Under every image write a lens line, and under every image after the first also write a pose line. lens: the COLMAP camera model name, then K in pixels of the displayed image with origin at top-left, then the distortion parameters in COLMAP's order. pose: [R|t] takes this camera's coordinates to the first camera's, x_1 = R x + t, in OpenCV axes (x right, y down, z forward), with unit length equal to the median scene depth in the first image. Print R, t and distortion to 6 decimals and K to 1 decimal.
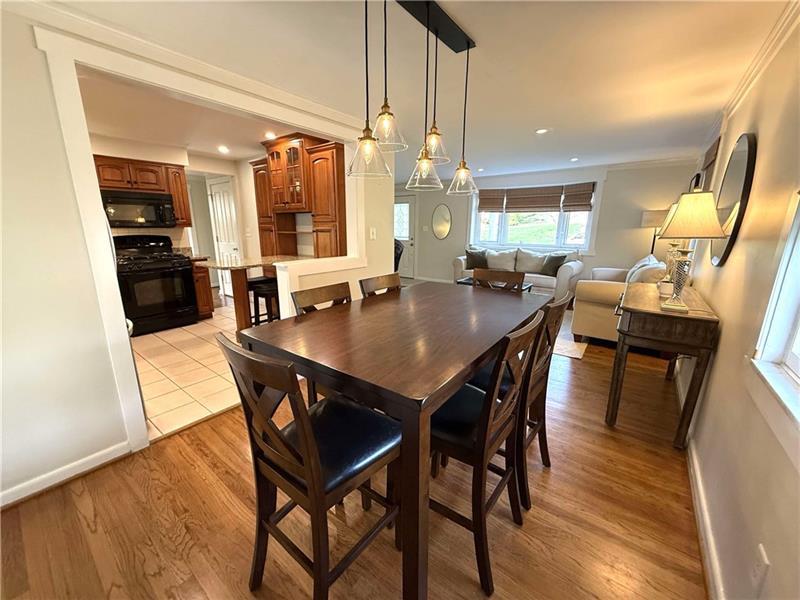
lens RADIAL K [[318.3, 0, 399.0], [0, 318.3, 300.5], [0, 0, 1]] dist [-0.000839, 0.000466]
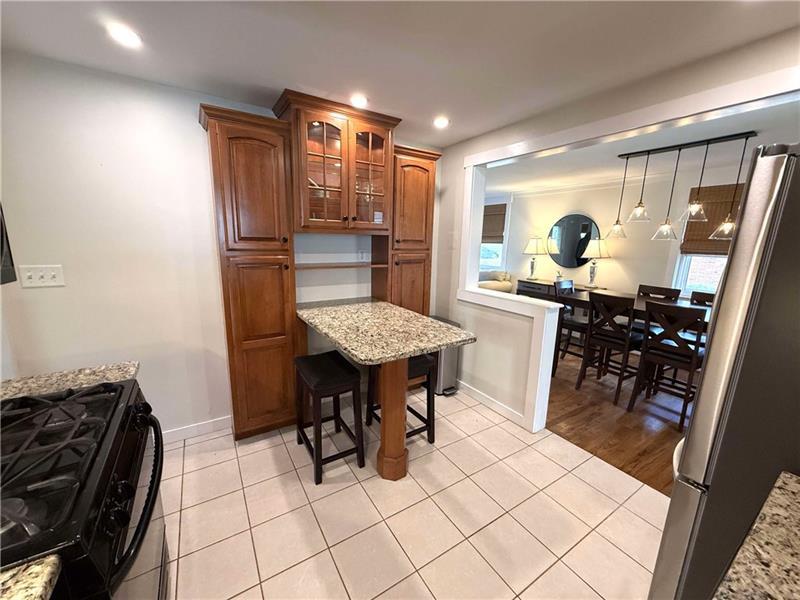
lens RADIAL K [[318.3, 0, 399.0], [0, 318.3, 300.5], [0, 0, 1]] dist [-0.000839, 0.000466]
pose [[0.337433, -0.178720, 0.924228, -0.577870], [0.190501, 0.974462, 0.118882, -0.136963], [-0.921872, 0.135952, 0.362862, 0.467760]]
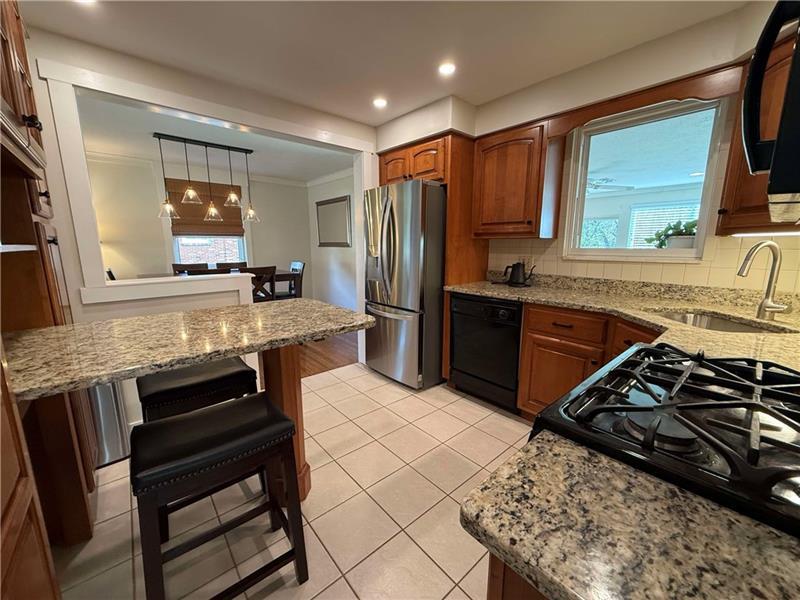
lens RADIAL K [[318.3, 0, 399.0], [0, 318.3, 300.5], [0, 0, 1]] dist [-0.000839, 0.000466]
pose [[-0.981542, -0.038237, 0.187383, -0.433558], [0.038681, 0.919866, 0.390321, -0.172606], [-0.187292, 0.390365, -0.901408, 0.782651]]
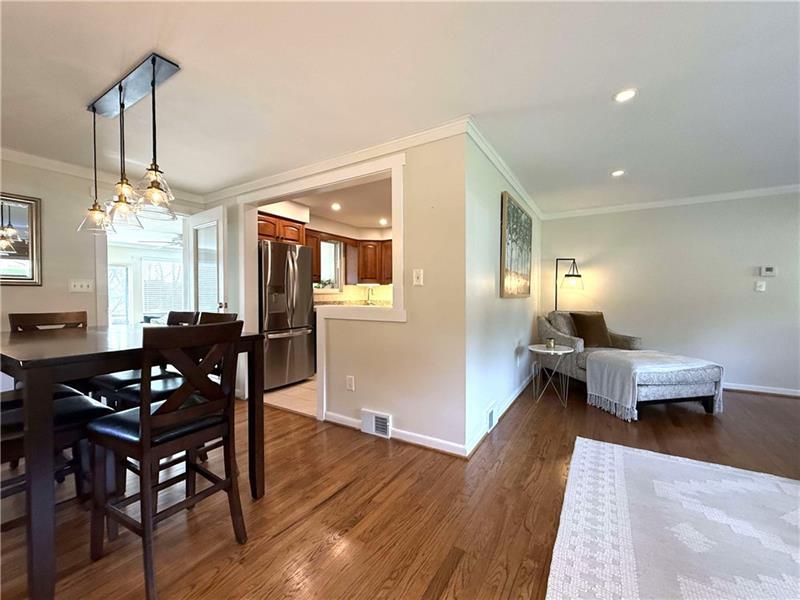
lens RADIAL K [[331.5, 0, 400.0], [0, 331.5, 300.0], [0, 0, 1]] dist [-0.001196, 0.000322]
pose [[0.108897, 0.013718, -0.993958, 0.352420], [-0.222760, 0.974812, -0.010952, -0.080508], [0.968772, 0.222607, 0.109210, 0.492319]]
